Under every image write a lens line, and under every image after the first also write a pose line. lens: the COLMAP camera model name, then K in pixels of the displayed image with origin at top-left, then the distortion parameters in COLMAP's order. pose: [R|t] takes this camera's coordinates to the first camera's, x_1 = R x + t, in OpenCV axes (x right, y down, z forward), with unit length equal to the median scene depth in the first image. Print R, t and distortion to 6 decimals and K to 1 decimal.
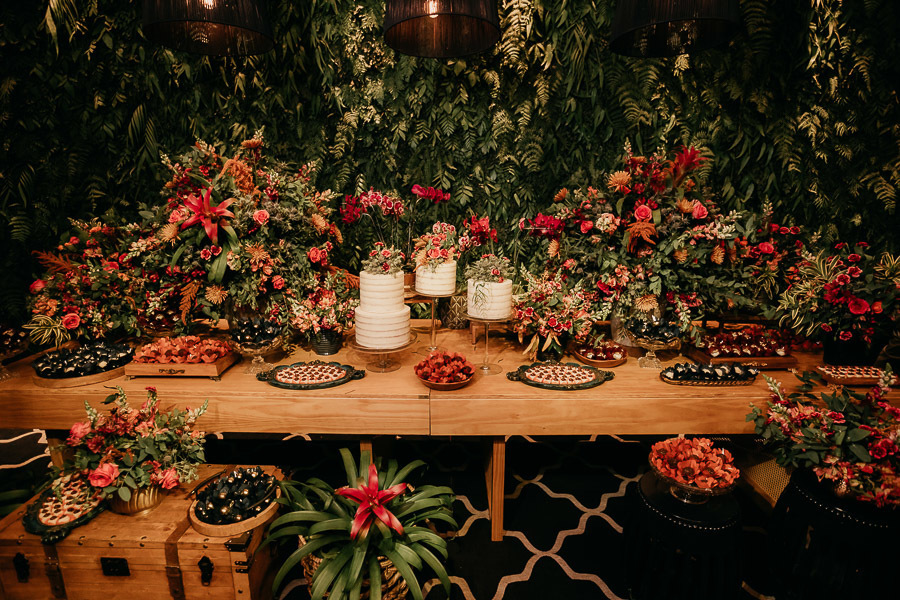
lens RADIAL K [[656.1, 0, 450.0], [0, 656.1, 300.0], [0, 0, 1]] dist [-0.031086, 0.076927]
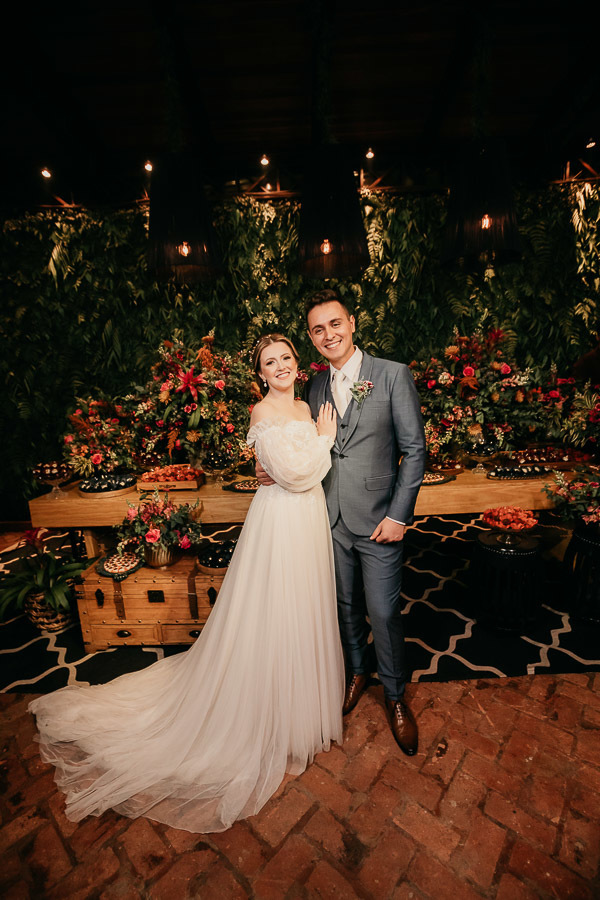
lens RADIAL K [[631.8, 0, 277.5], [0, 631.8, 451.1], [0, 0, 1]] dist [-0.056346, 0.071388]
pose [[0.998913, -0.043424, -0.016938, -0.100474], [0.042092, 0.996492, -0.072328, 0.104603], [0.020020, 0.071536, 0.997237, -0.343985]]
